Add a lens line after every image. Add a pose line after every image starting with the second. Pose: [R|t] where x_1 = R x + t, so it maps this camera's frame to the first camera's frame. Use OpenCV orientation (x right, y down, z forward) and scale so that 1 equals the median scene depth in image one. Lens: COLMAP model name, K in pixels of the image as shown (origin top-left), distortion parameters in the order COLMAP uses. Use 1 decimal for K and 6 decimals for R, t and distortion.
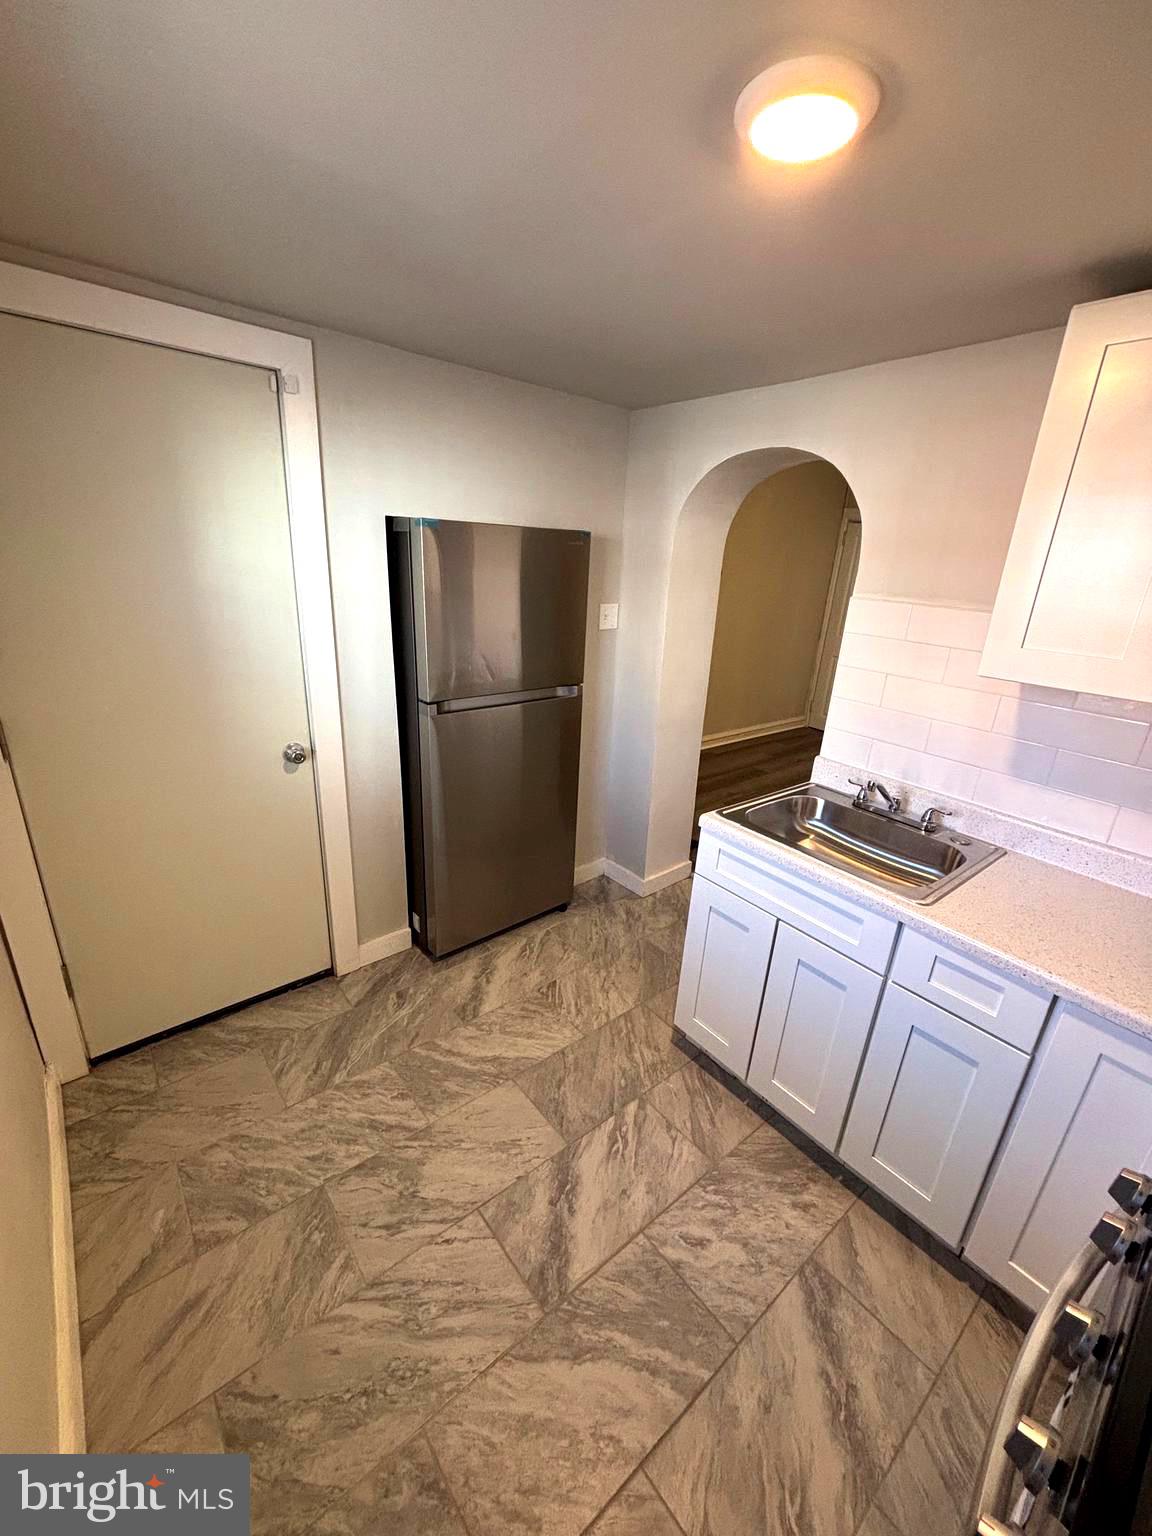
lens RADIAL K [[620.6, 0, 577.6], [0, 620.6, 773.9], [0, 0, 1]] dist [-0.001670, 0.007831]
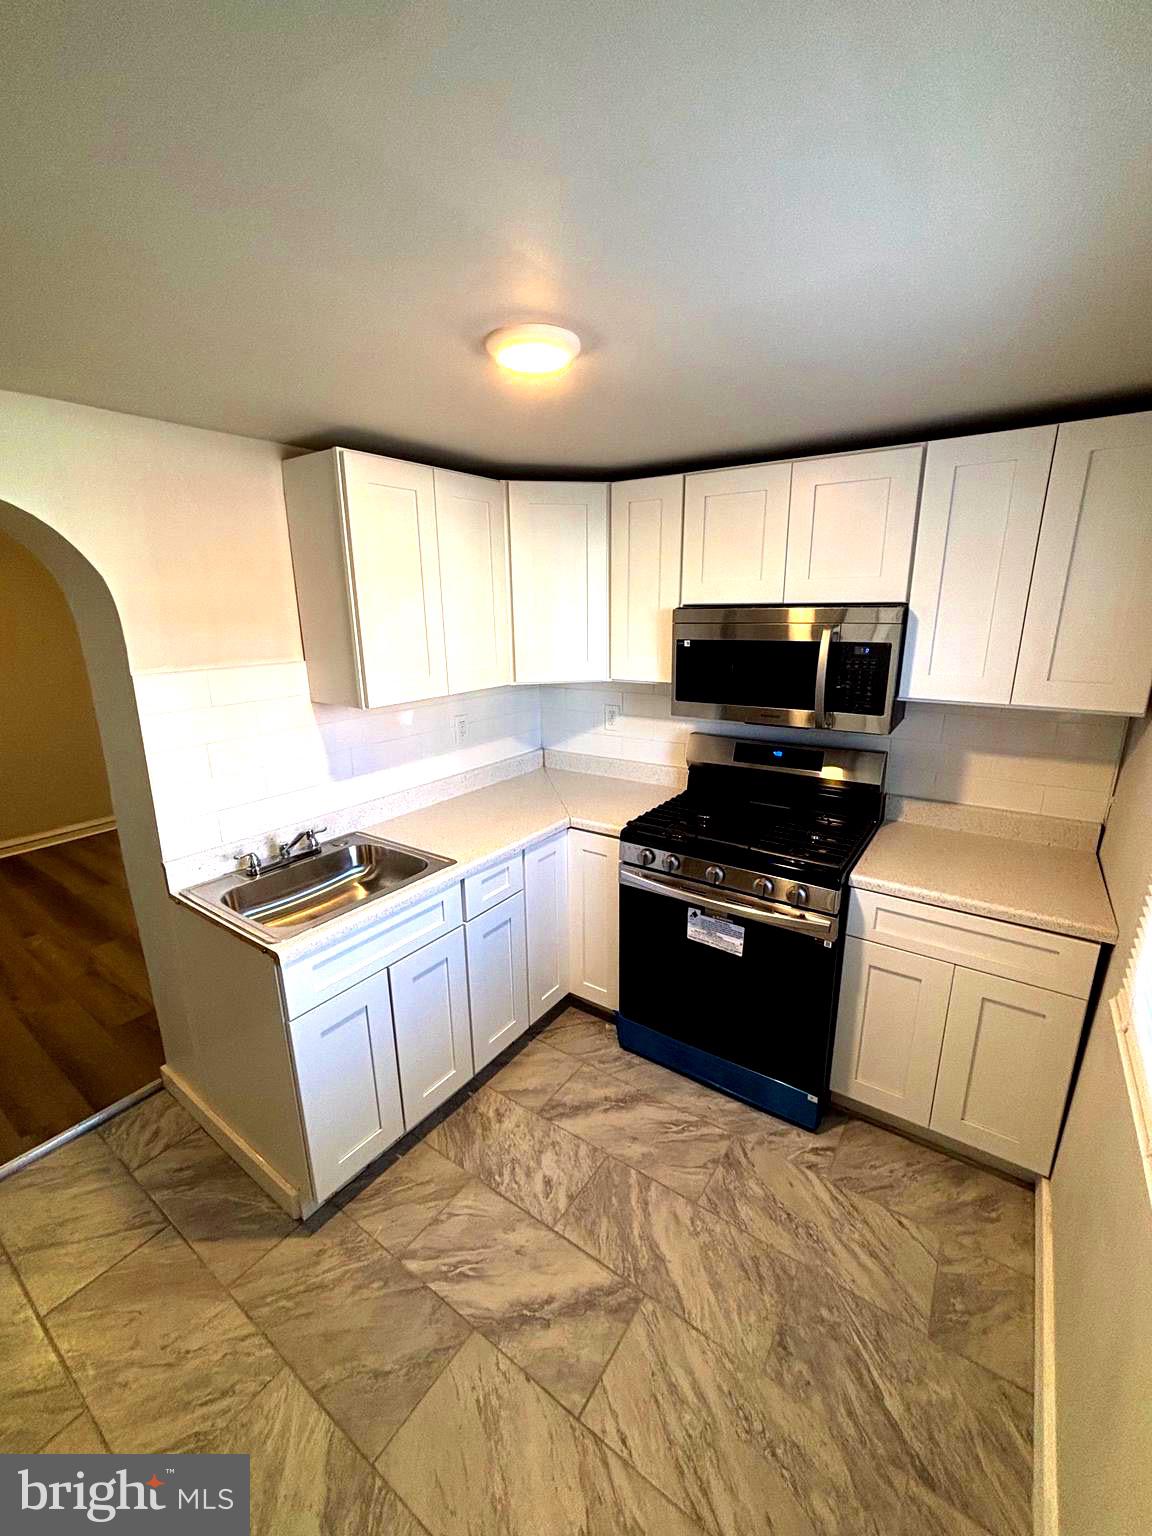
lens RADIAL K [[620.7, 0, 579.2], [0, 620.7, 767.4], [0, 0, 1]] dist [-0.001169, 0.006538]
pose [[-0.263606, -0.292419, 0.919241, -0.684908], [0.330723, 0.867791, 0.370892, -0.371252], [-0.906164, 0.401784, -0.132045, 0.767456]]
